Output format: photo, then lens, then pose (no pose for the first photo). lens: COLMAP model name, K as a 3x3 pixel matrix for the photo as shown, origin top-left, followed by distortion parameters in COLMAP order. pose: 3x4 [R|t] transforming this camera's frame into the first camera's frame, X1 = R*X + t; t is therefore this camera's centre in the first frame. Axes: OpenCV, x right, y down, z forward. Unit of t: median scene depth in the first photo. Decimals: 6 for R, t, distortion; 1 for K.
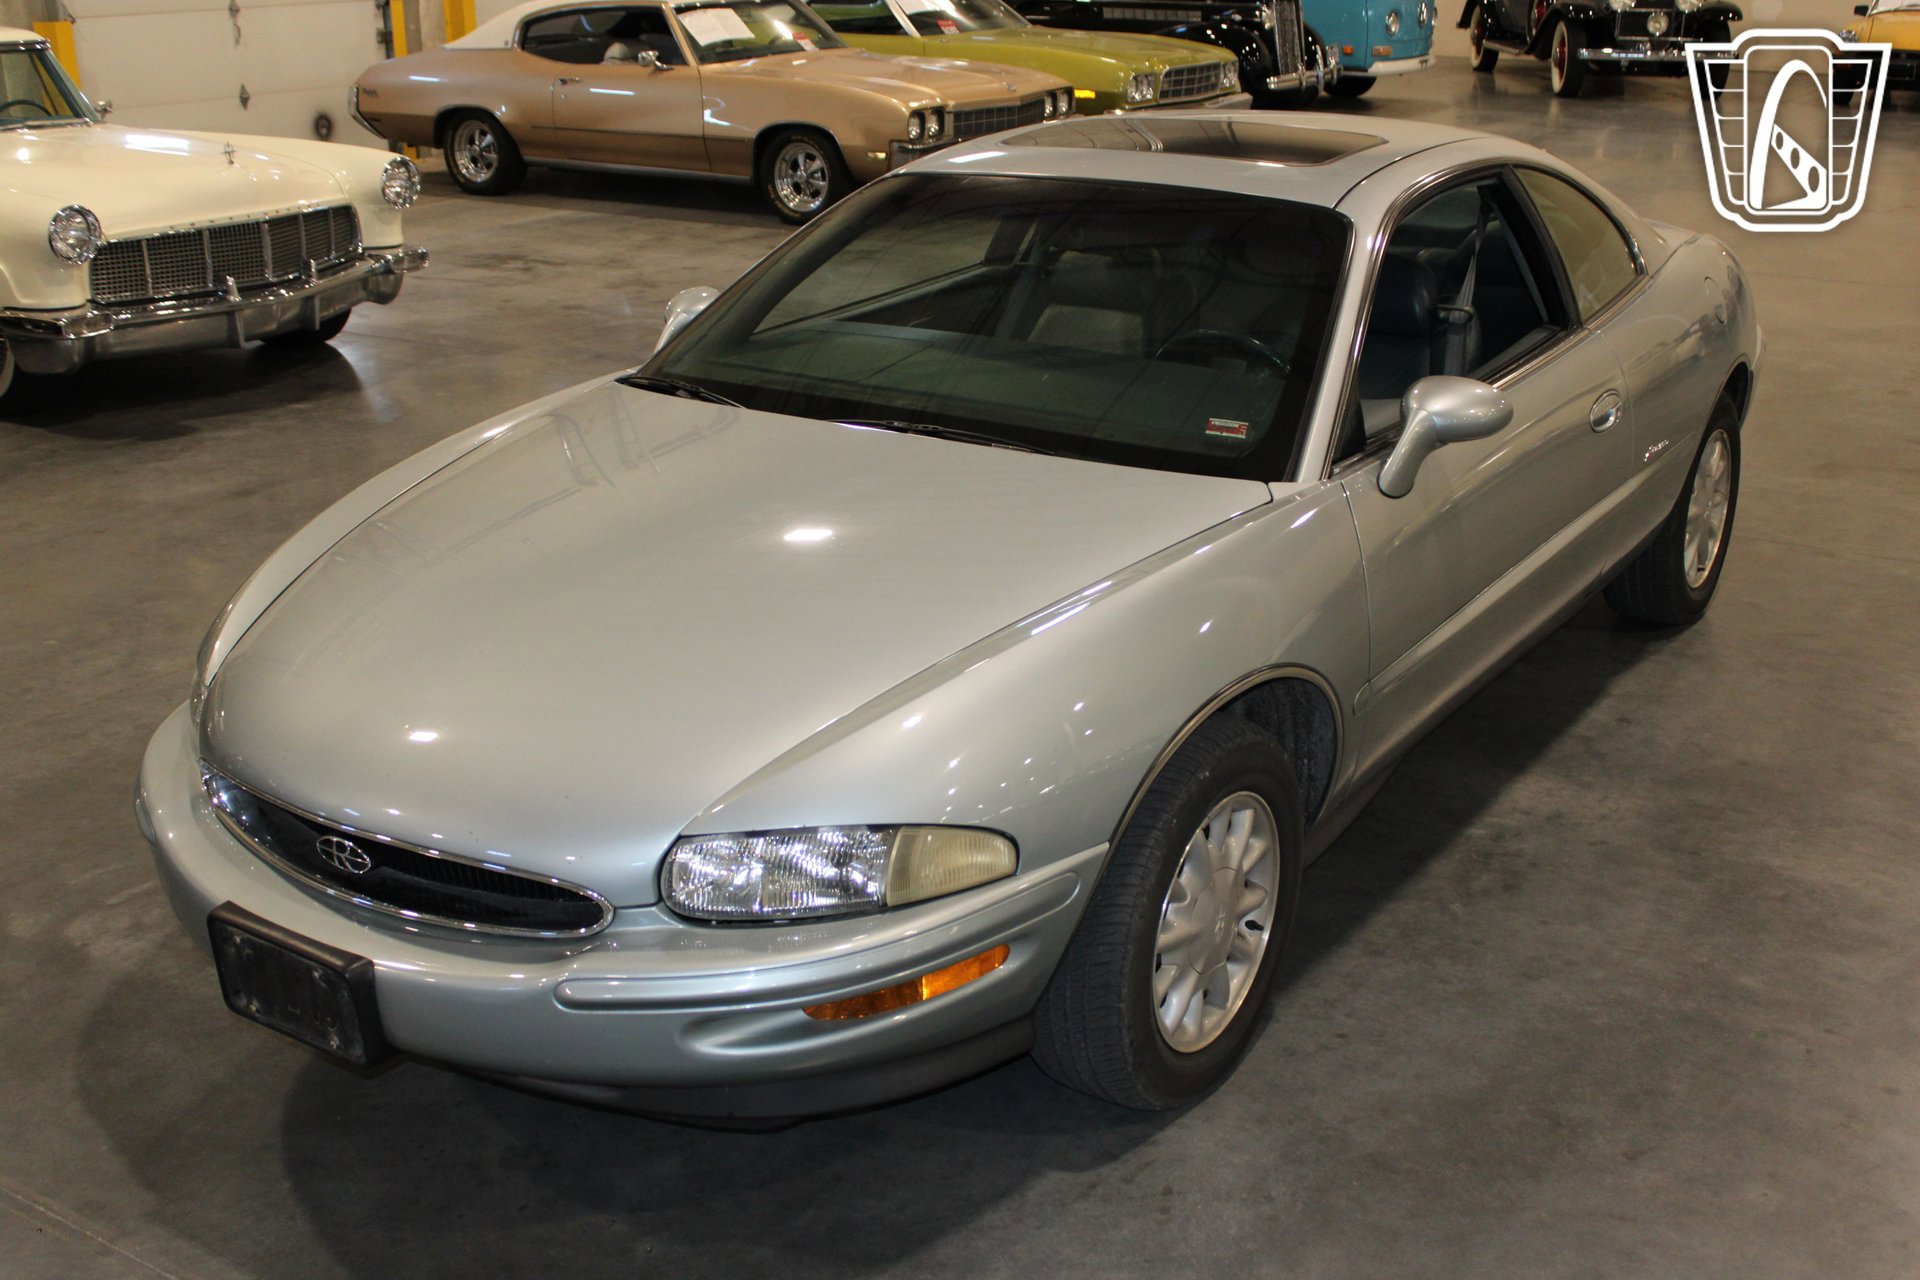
lens RADIAL K [[2133.6, 0, 960.0], [0, 2133.6, 640.0], [0, 0, 1]] dist [-0.140718, 0.232259]
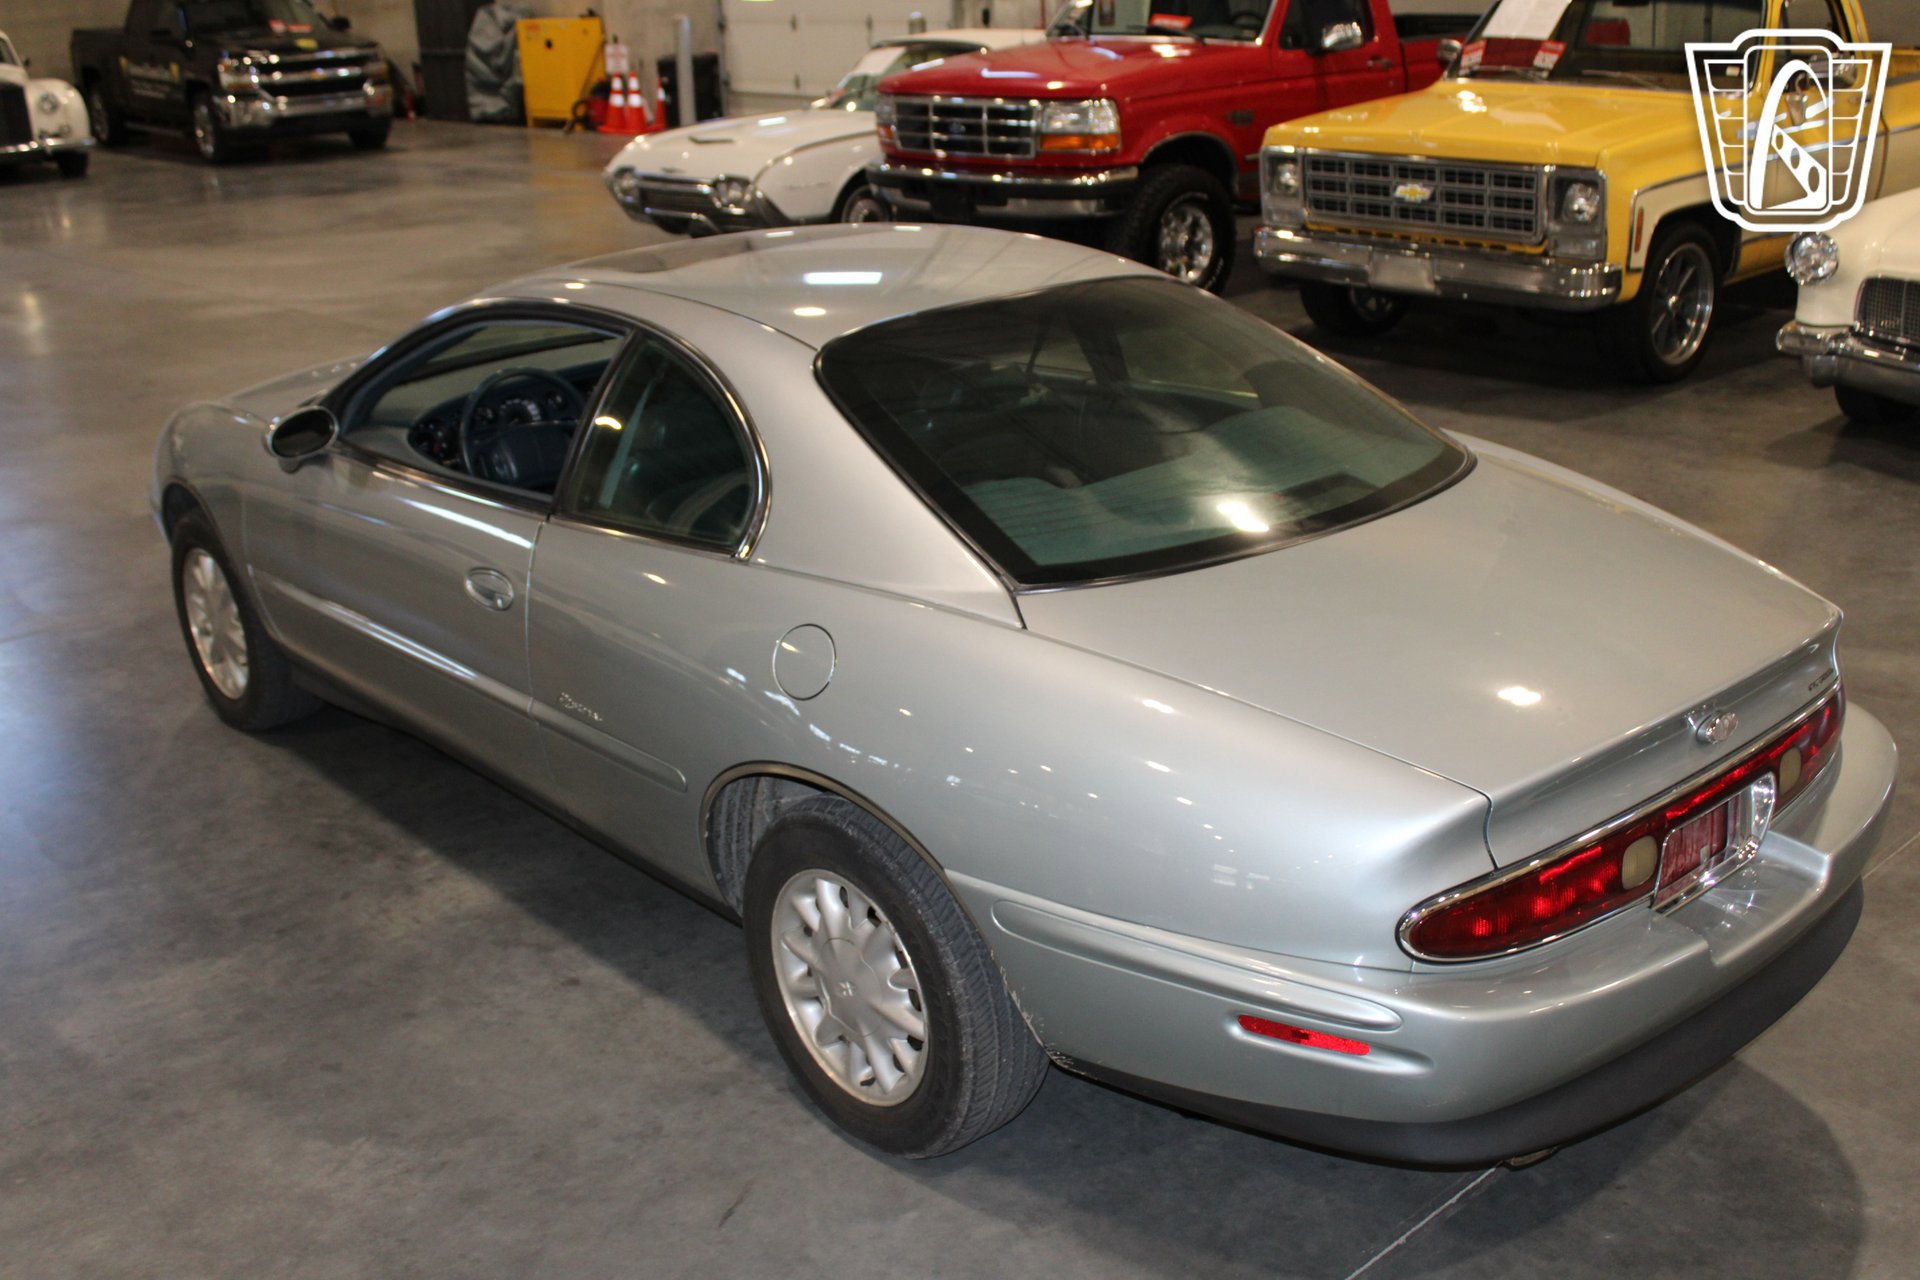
lens RADIAL K [[2018.3, 0, 956.9], [0, 2018.3, 657.4], [0, 0, 1]] dist [-0.129686, 0.155599]
pose [[-0.262098, 0.348281, -0.900003, 0.608776], [-0.286046, 0.862658, 0.417132, -0.292584], [0.921674, 0.366771, -0.126476, 0.757830]]
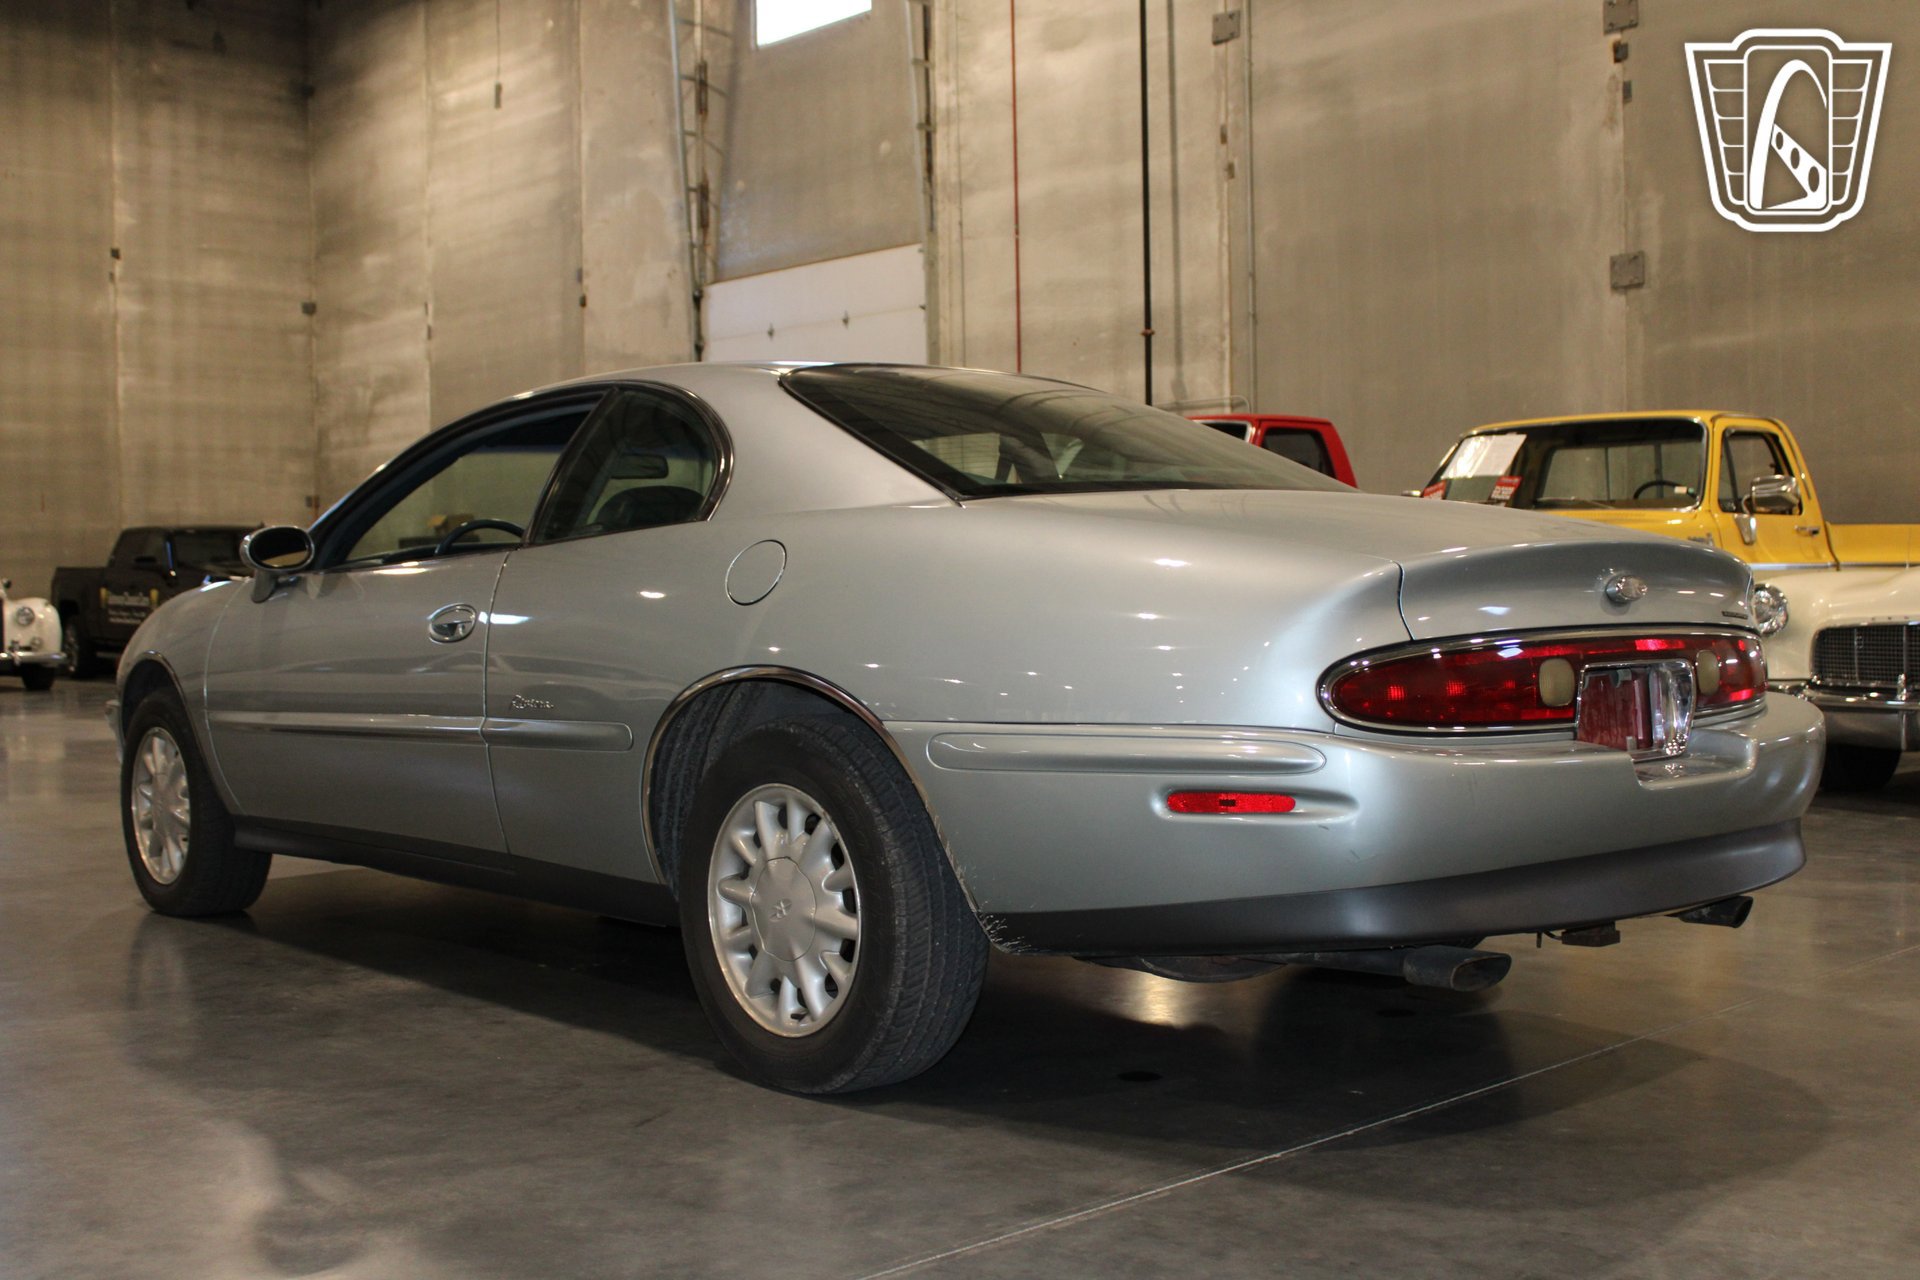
lens RADIAL K [[2133.6, 0, 960.0], [0, 2133.6, 640.0], [0, 0, 1]] dist [-0.140718, 0.232259]
pose [[-0.254997, 0.028449, -0.966523, 0.674841], [-0.311005, 0.944040, 0.109839, -0.159701], [0.915561, 0.328602, -0.231879, 0.827712]]
